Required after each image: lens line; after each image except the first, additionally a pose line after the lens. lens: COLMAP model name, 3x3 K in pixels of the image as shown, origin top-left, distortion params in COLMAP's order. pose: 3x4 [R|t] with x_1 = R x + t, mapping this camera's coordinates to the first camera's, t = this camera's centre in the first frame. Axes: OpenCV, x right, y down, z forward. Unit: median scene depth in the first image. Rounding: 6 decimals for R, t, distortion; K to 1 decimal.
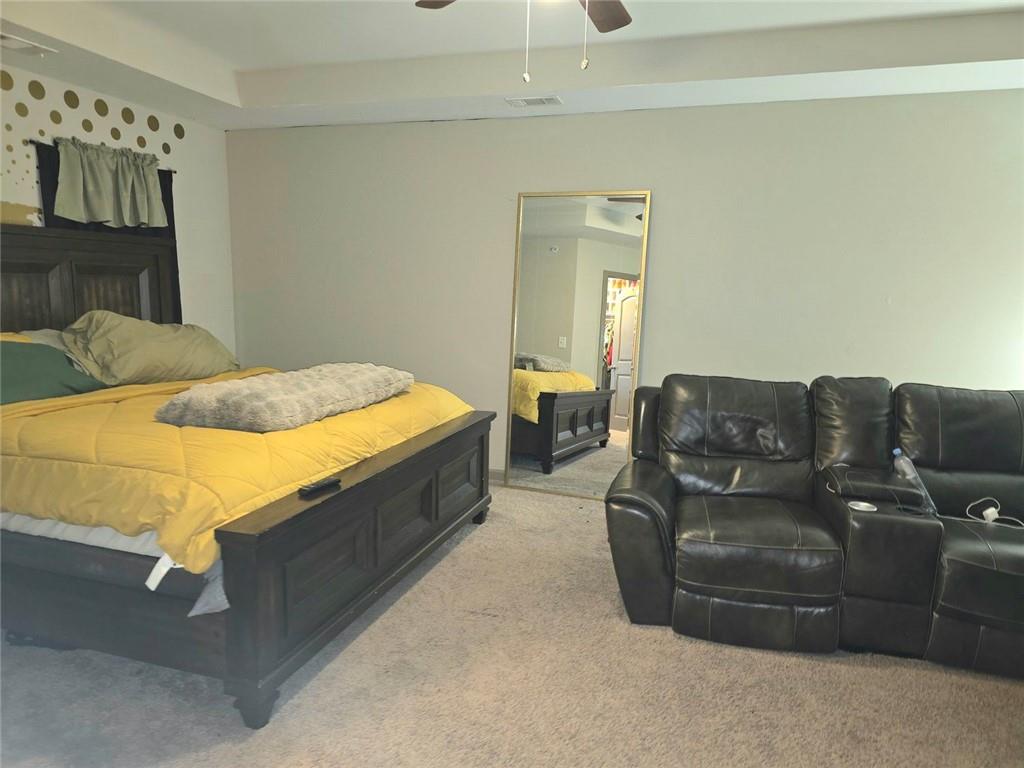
lens RADIAL K [[680.4, 0, 512.0], [0, 680.4, 384.0], [0, 0, 1]] dist [0.100462, -0.124841]
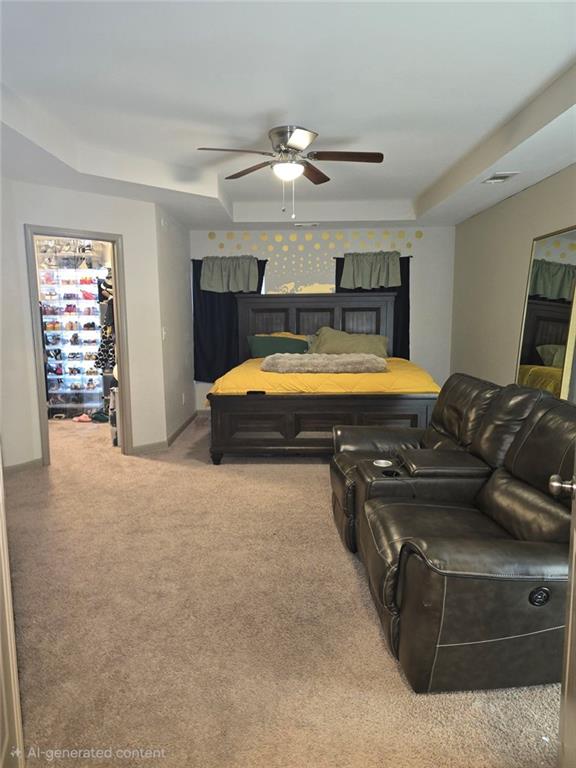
lens RADIAL K [[510.3, 0, 288.0], [0, 510.3, 384.0], [0, 0, 1]] dist [0.100462, -0.124841]
pose [[0.267610, 0.111174, -0.957092, 0.989774], [-0.123927, 0.989042, 0.080234, -0.034417], [0.955524, 0.097138, 0.278455, 0.368323]]
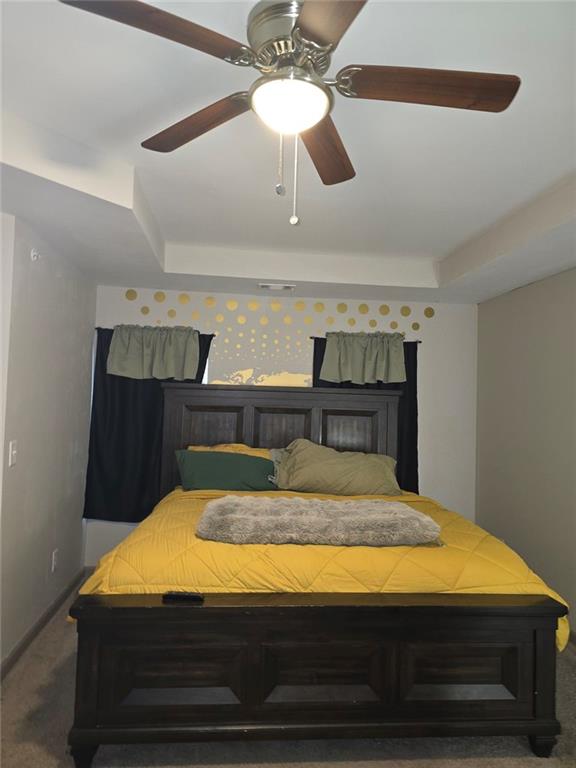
lens RADIAL K [[510.3, 0, 288.0], [0, 510.3, 384.0], [0, 0, 1]] dist [0.100462, -0.124841]
pose [[0.385683, -0.037740, -0.921859, 0.405894], [-0.155317, 0.982248, -0.105193, -0.094084], [0.909464, 0.183751, 0.372974, 0.481688]]
